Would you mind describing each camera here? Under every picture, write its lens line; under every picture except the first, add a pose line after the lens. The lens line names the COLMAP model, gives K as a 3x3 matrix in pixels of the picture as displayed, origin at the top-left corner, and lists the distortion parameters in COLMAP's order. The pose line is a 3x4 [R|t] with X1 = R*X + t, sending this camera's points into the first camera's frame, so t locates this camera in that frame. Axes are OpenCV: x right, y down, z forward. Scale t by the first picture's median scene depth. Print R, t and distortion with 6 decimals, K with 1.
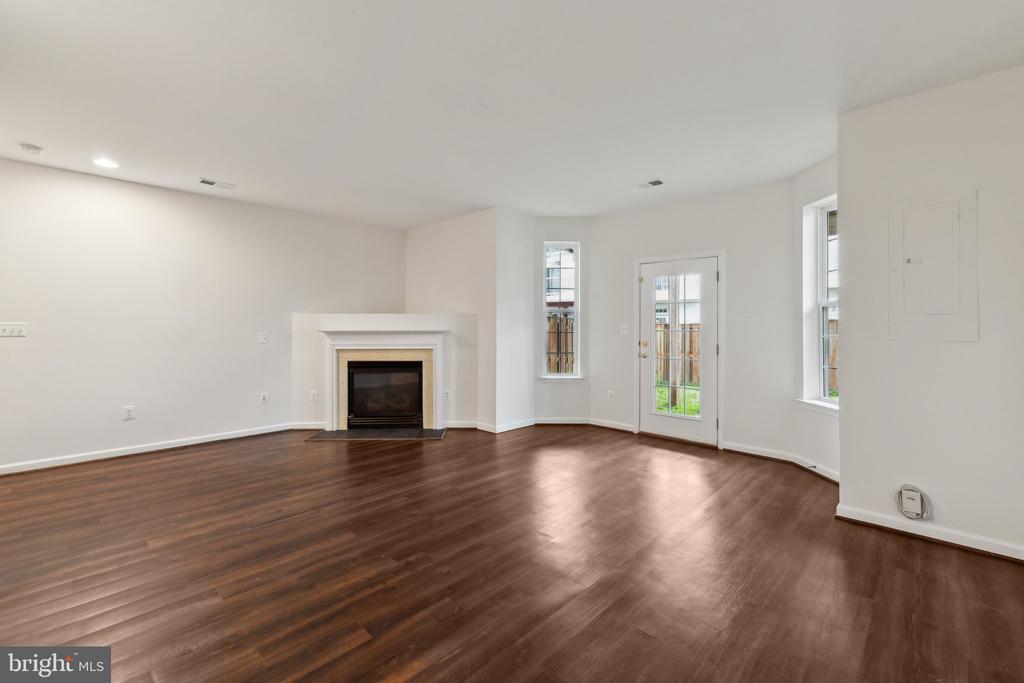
lens RADIAL K [[439.5, 0, 509.6], [0, 439.5, 332.0], [0, 0, 1]] dist [0.002872, -0.000111]
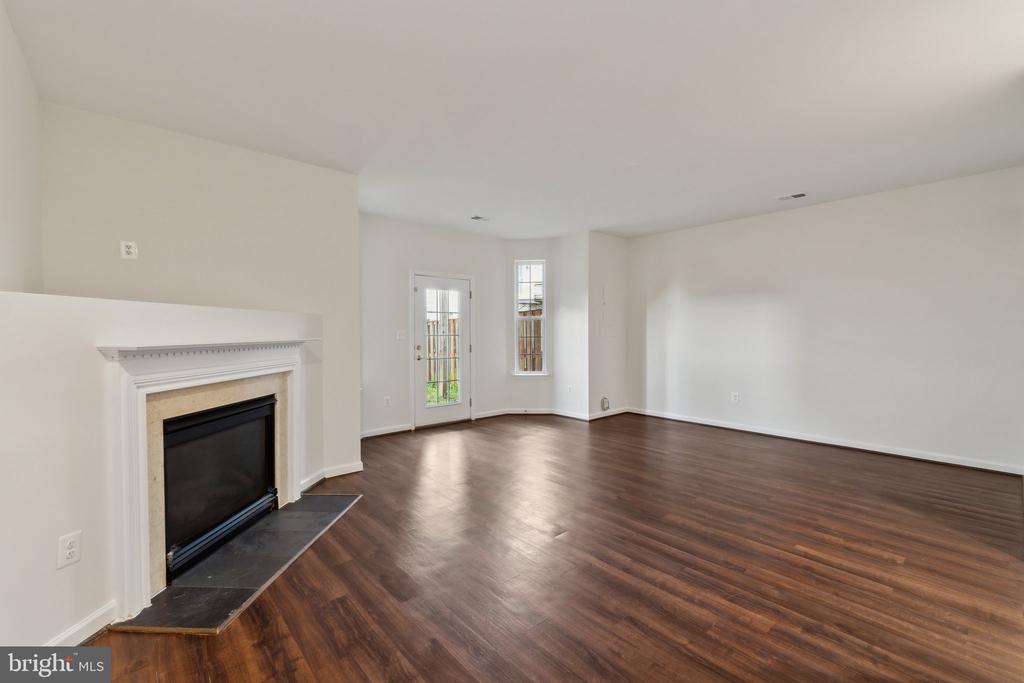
lens RADIAL K [[438.1, 0, 512.3], [0, 438.1, 338.7], [0, 0, 1]] dist [0.004074, -0.000043]
pose [[0.088105, -0.021204, 0.995885, -0.759472], [0.018094, 0.999643, 0.019683, -0.012139], [-0.995947, 0.016285, 0.088457, 0.651260]]
